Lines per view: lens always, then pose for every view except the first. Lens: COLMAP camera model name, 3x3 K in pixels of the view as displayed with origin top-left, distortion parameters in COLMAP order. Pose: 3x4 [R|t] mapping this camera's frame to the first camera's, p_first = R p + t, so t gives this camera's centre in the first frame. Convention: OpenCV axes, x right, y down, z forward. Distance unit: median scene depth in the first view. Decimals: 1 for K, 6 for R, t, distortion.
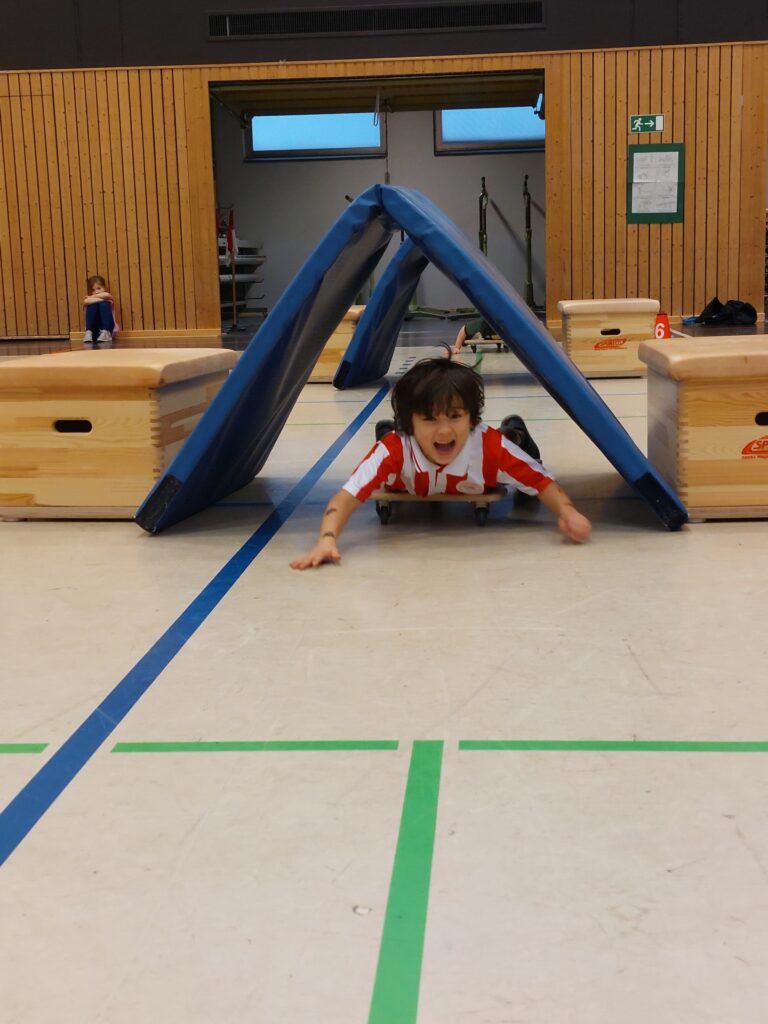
lens RADIAL K [[740.1, 0, 384.0], [0, 740.1, 512.0], [0, 0, 1]] dist [0.034700, -0.021241]
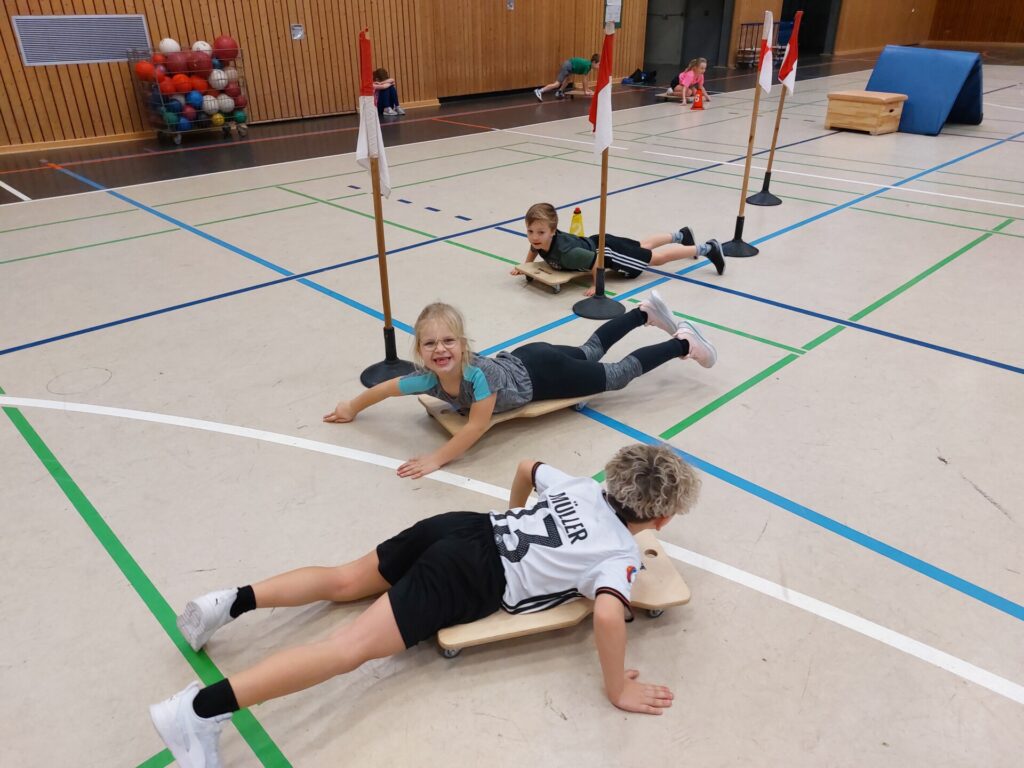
lens RADIAL K [[740.1, 0, 512.0], [0, 740.1, 384.0], [0, 0, 1]] dist [0.034700, -0.021241]
pose [[0.691471, -0.316860, 0.649205, -1.336228], [0.053339, 0.918614, 0.391540, -0.303853], [-0.720432, -0.236111, 0.652096, -0.283002]]
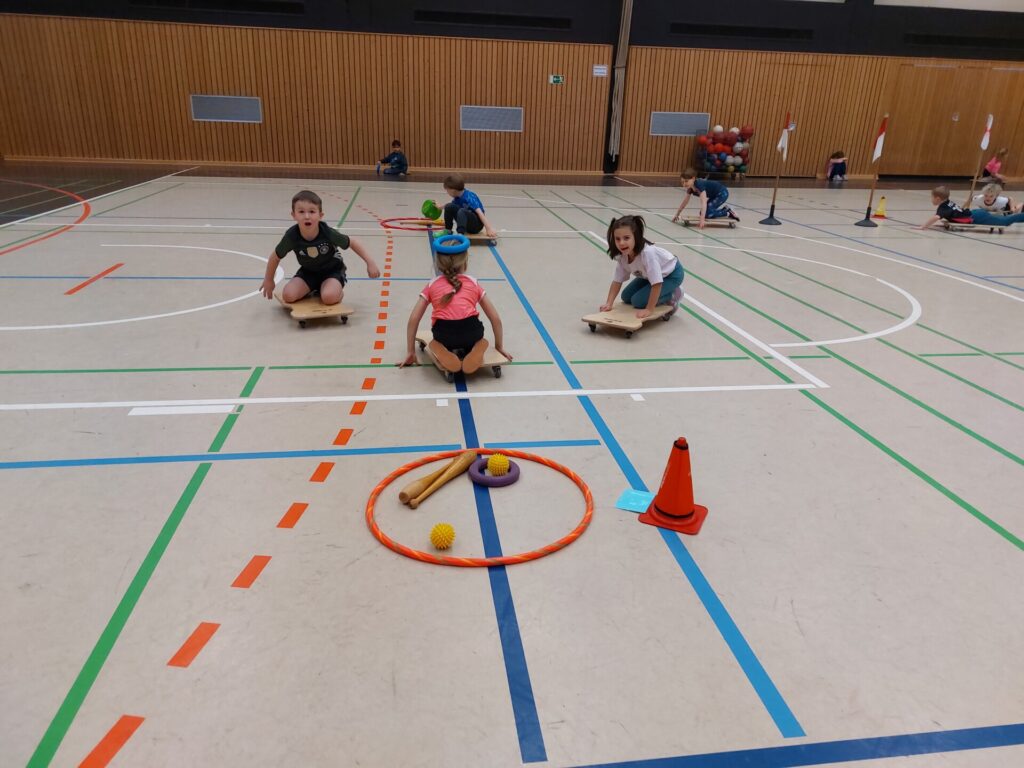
lens RADIAL K [[740.1, 0, 512.0], [0, 740.1, 384.0], [0, 0, 1]] dist [0.034700, -0.021241]
pose [[0.982471, -0.014003, 0.185891, -1.793049], [-0.036853, 0.962905, 0.267314, -0.201705], [-0.182739, -0.269479, 0.945509, -1.171192]]
